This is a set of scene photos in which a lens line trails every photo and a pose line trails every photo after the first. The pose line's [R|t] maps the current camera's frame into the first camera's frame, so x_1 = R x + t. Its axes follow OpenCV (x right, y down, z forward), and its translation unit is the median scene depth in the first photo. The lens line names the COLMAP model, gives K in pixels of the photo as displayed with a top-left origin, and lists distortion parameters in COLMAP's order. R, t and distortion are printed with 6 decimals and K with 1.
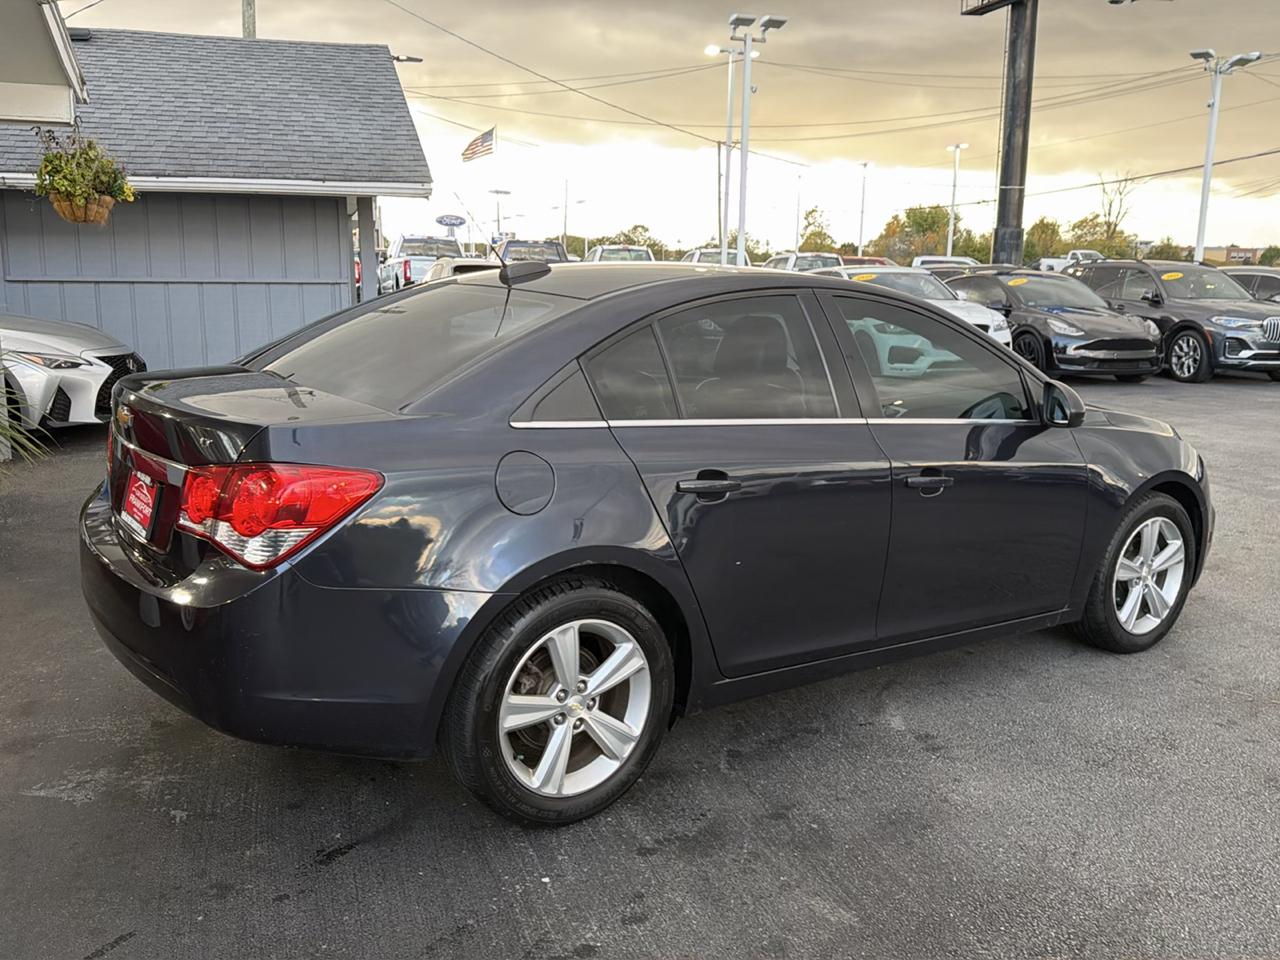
lens RADIAL K [[1143.5, 0, 640.0], [0, 1143.5, 480.0], [0, 0, 1]] dist [0.172504, -0.371003]
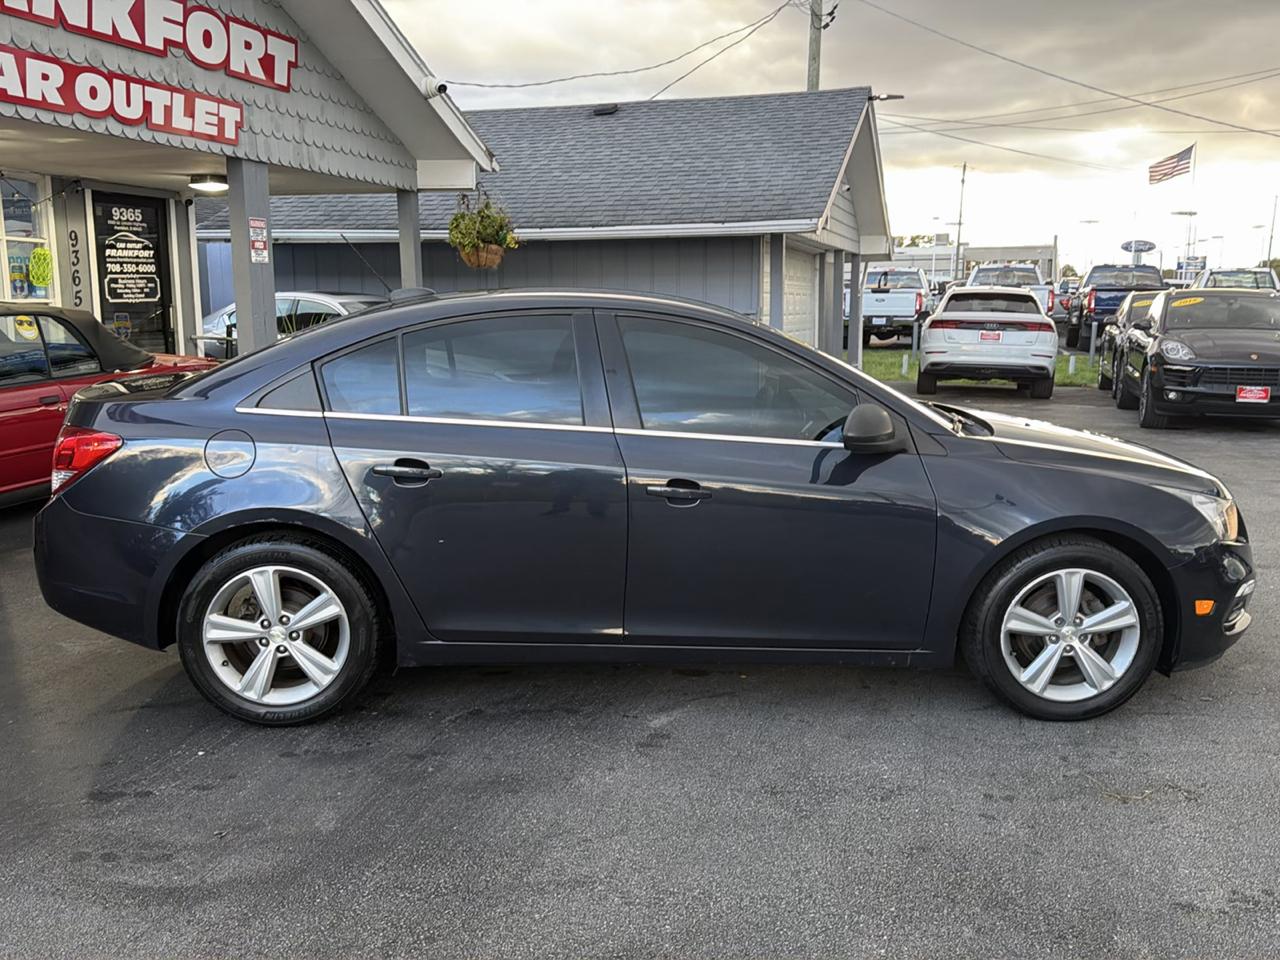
lens RADIAL K [[1135.8, 0, 640.0], [0, 1135.8, 480.0], [0, 0, 1]] dist [0.093368, -0.135747]
pose [[0.836680, 0.073844, -0.542690, 0.279407], [-0.087902, 0.996129, 0.000023, -0.002468], [0.540591, 0.047685, 0.839933, 0.042036]]
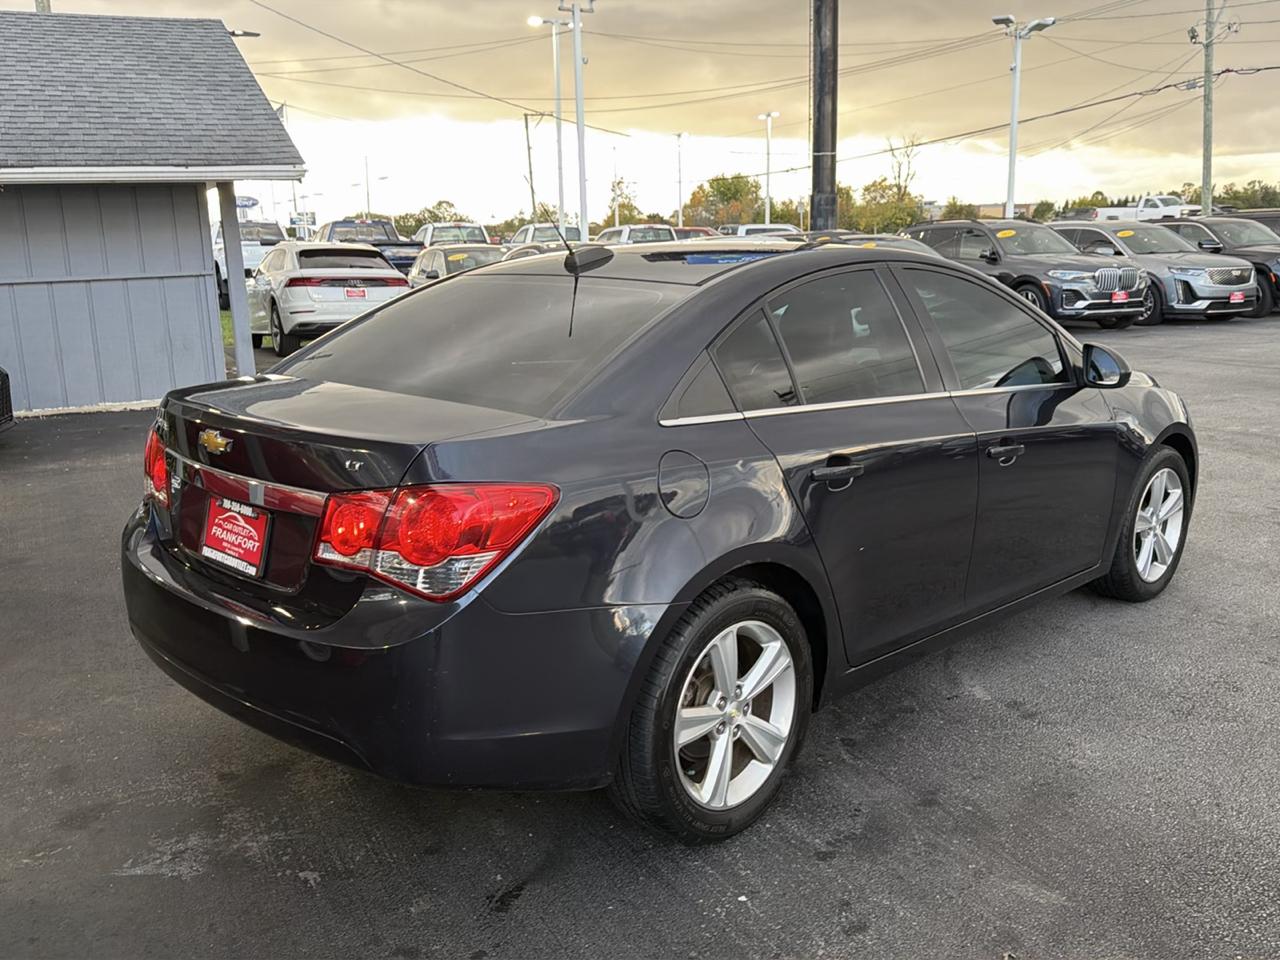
lens RADIAL K [[1148.0, 0, 640.0], [0, 1148.0, 480.0], [0, 0, 1]] dist [0.121807, -0.219279]
pose [[0.985332, -0.072405, 0.154528, -0.078009], [0.069054, 0.997249, 0.026948, -0.007912], [-0.156054, -0.015882, 0.987621, 0.021203]]
